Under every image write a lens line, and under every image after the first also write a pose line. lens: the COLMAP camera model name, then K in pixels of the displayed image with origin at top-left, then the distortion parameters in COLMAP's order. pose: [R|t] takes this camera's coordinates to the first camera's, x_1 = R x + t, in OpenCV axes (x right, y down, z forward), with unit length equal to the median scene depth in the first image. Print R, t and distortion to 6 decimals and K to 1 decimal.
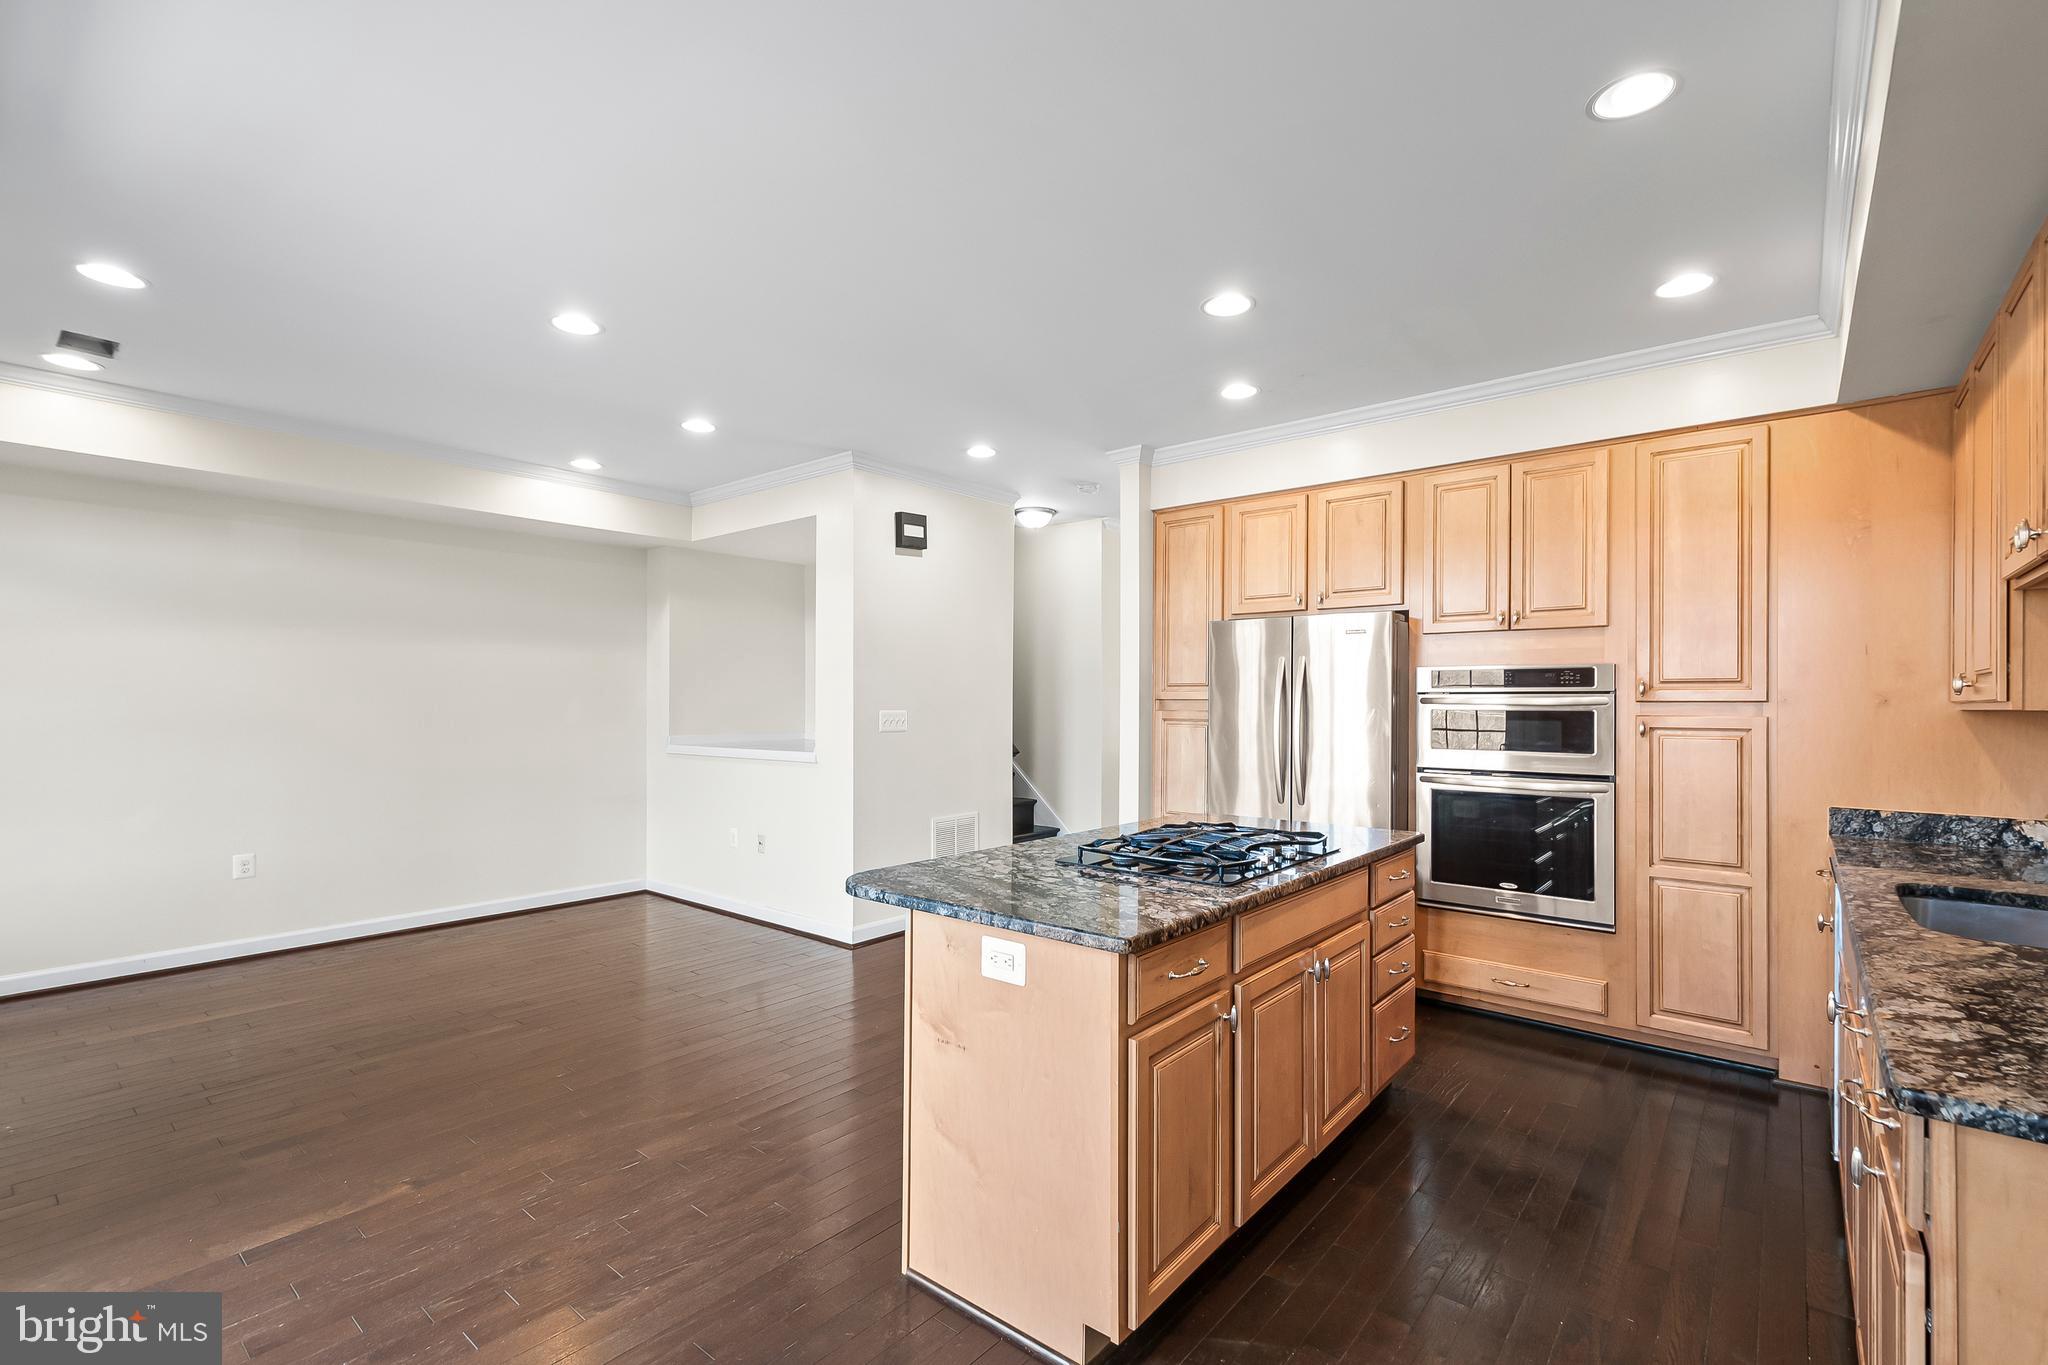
lens RADIAL K [[898.3, 0, 1036.1], [0, 898.3, 718.6], [0, 0, 1]] dist [0.001307, 0.000063]
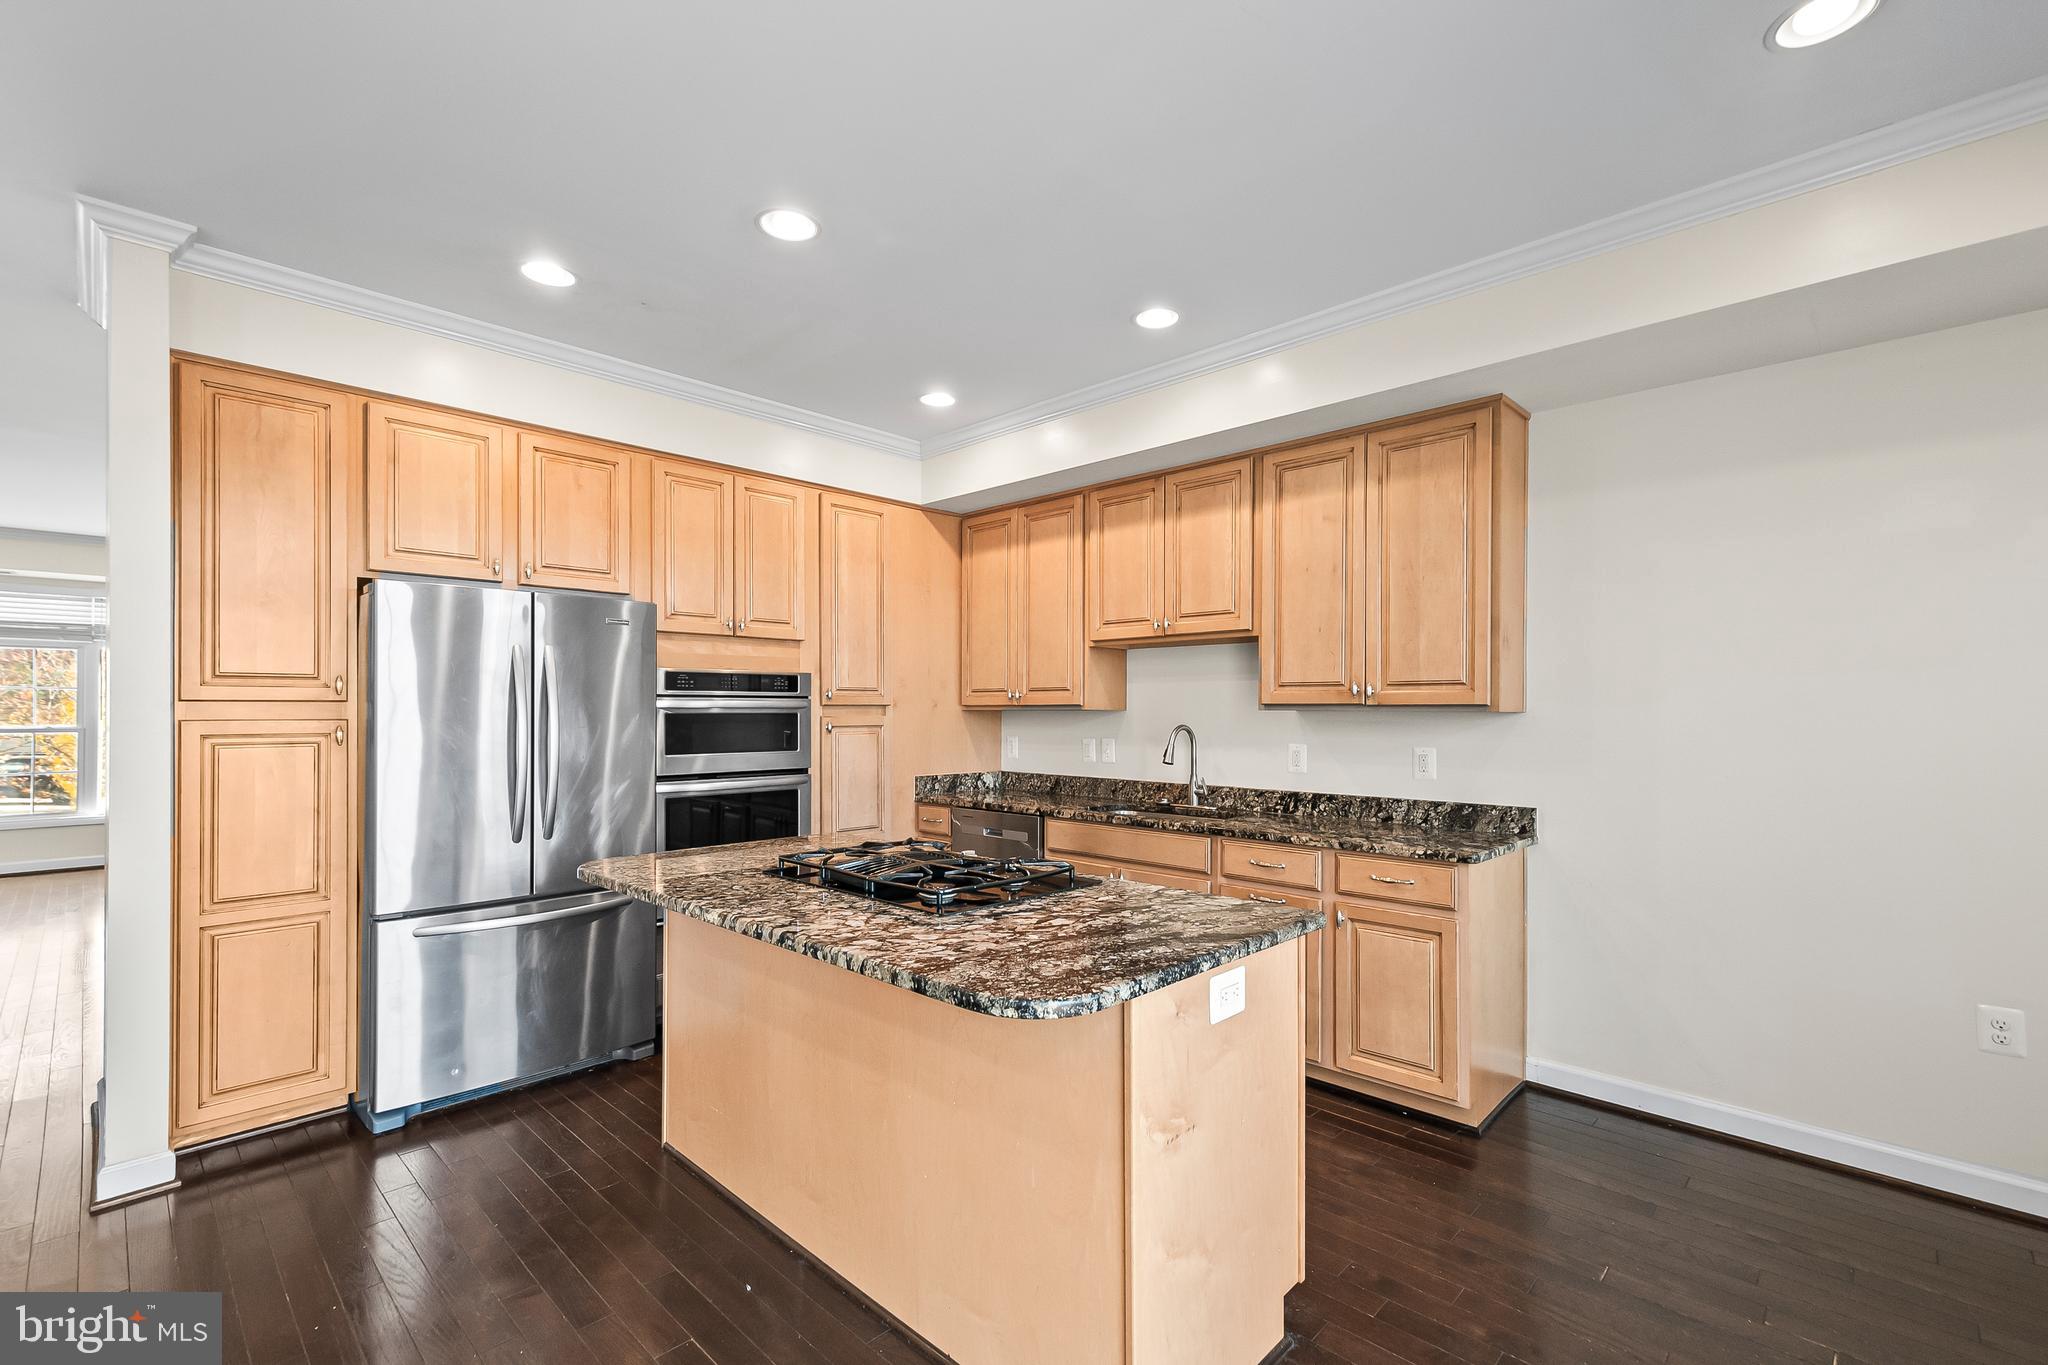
lens RADIAL K [[898.3, 0, 1036.1], [0, 898.3, 718.6], [0, 0, 1]] dist [0.001307, 0.000063]
pose [[0.070650, -0.014759, 0.997392, -0.519237], [0.012116, 0.999829, 0.013937, -0.013790], [-0.997428, 0.011100, 0.070816, 0.613093]]
